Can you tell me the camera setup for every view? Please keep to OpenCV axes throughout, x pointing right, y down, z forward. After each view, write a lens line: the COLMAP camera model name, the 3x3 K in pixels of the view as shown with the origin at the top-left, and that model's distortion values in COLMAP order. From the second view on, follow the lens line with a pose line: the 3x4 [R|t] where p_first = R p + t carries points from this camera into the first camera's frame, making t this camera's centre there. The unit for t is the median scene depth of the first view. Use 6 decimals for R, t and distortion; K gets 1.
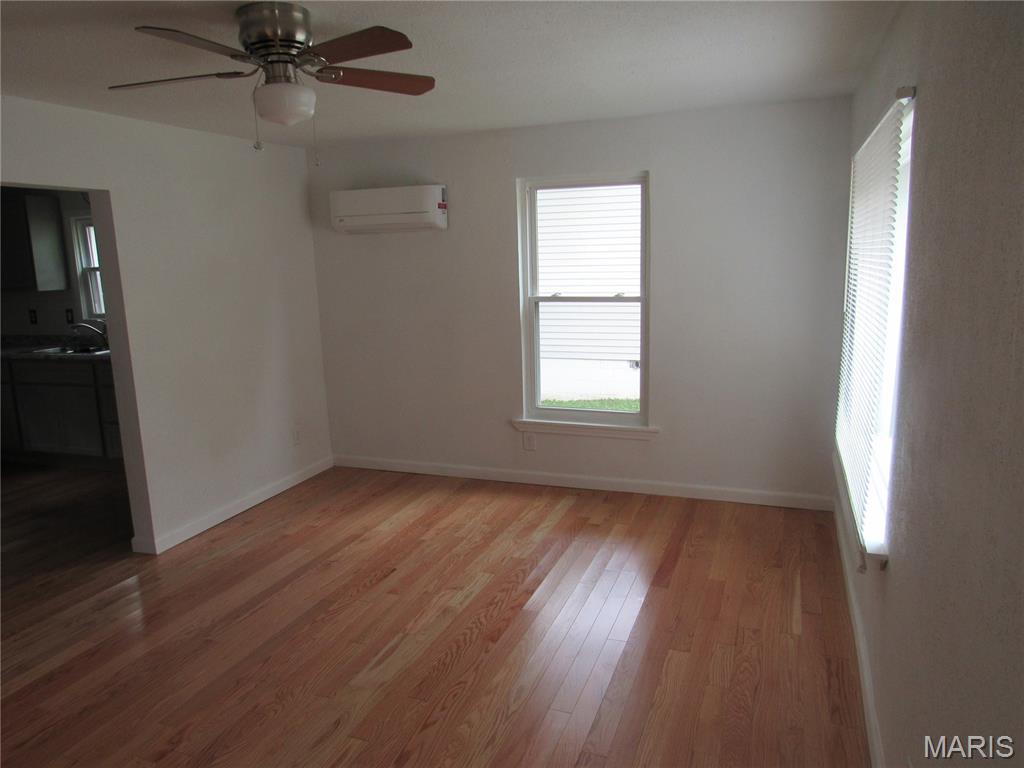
lens RADIAL K [[743.1, 0, 514.4], [0, 743.1, 386.7], [0, 0, 1]] dist [-0.013461, 0.007548]
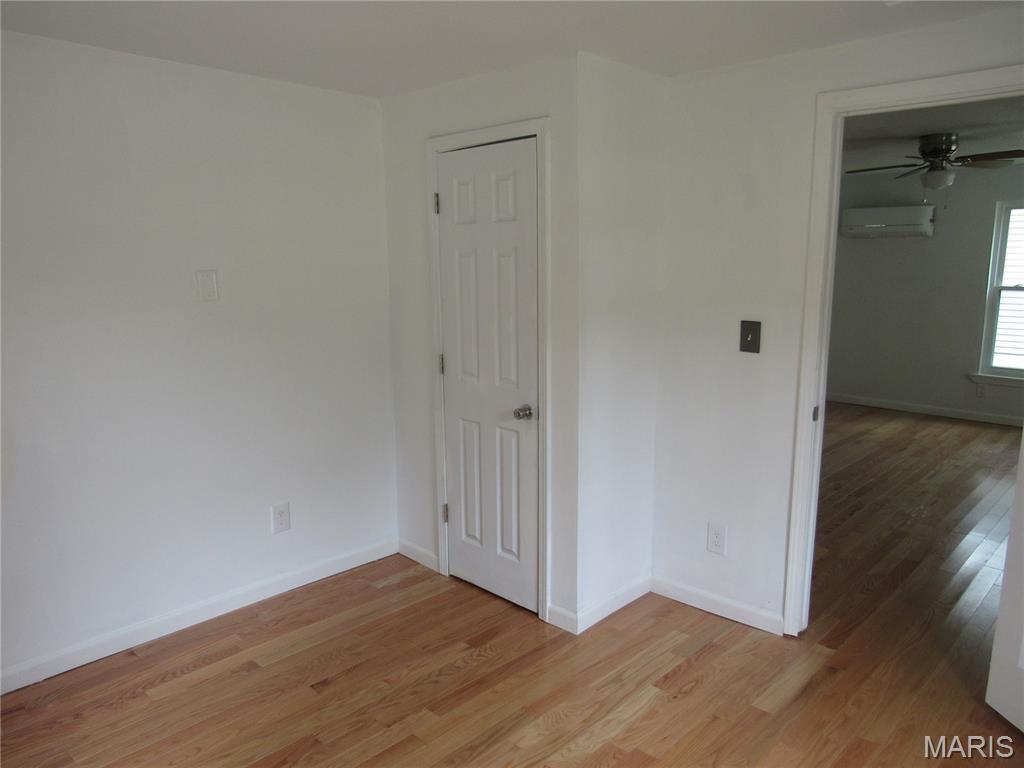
lens RADIAL K [[743.1, 0, 516.3], [0, 743.1, 383.9], [0, 0, 1]] dist [-0.013461, 0.007548]
pose [[0.917802, 0.093932, -0.385768, -0.271486], [-0.092272, 0.995471, 0.022861, 0.121247], [0.386168, 0.014613, 0.922313, -0.671542]]
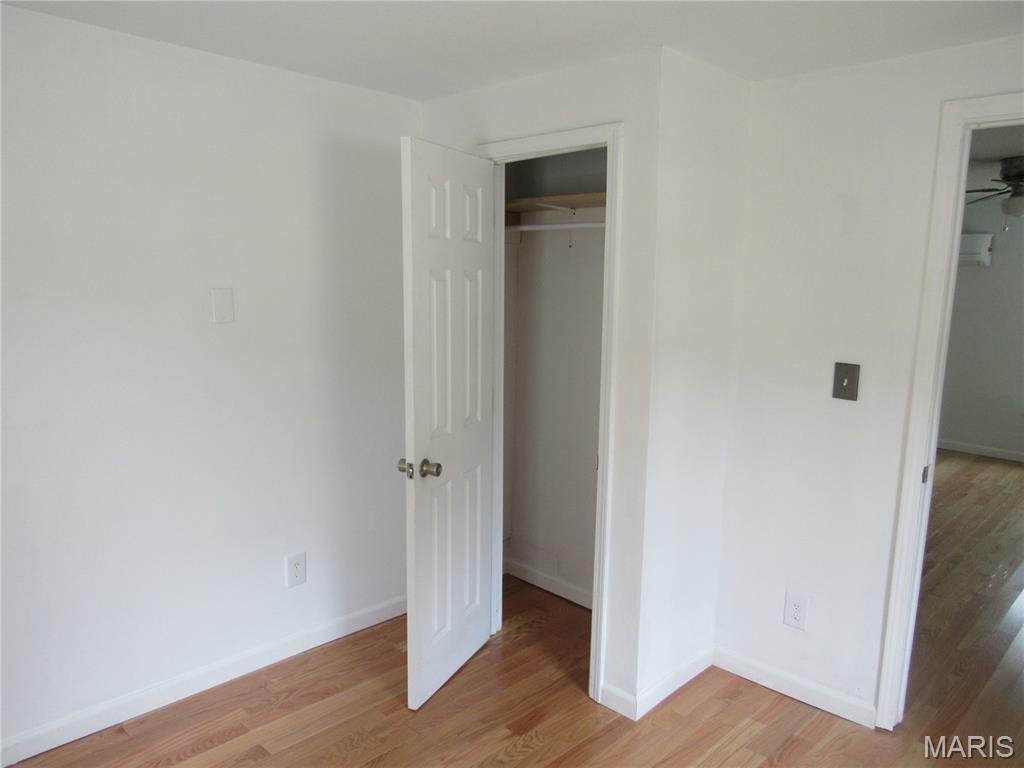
lens RADIAL K [[743.1, 0, 516.2], [0, 743.1, 387.3], [0, 0, 1]] dist [-0.013461, 0.007548]
pose [[0.910889, 0.110804, -0.397498, -0.342814], [-0.117935, 0.993000, 0.006546, 0.106006], [0.395440, 0.040917, 0.917580, -0.605827]]
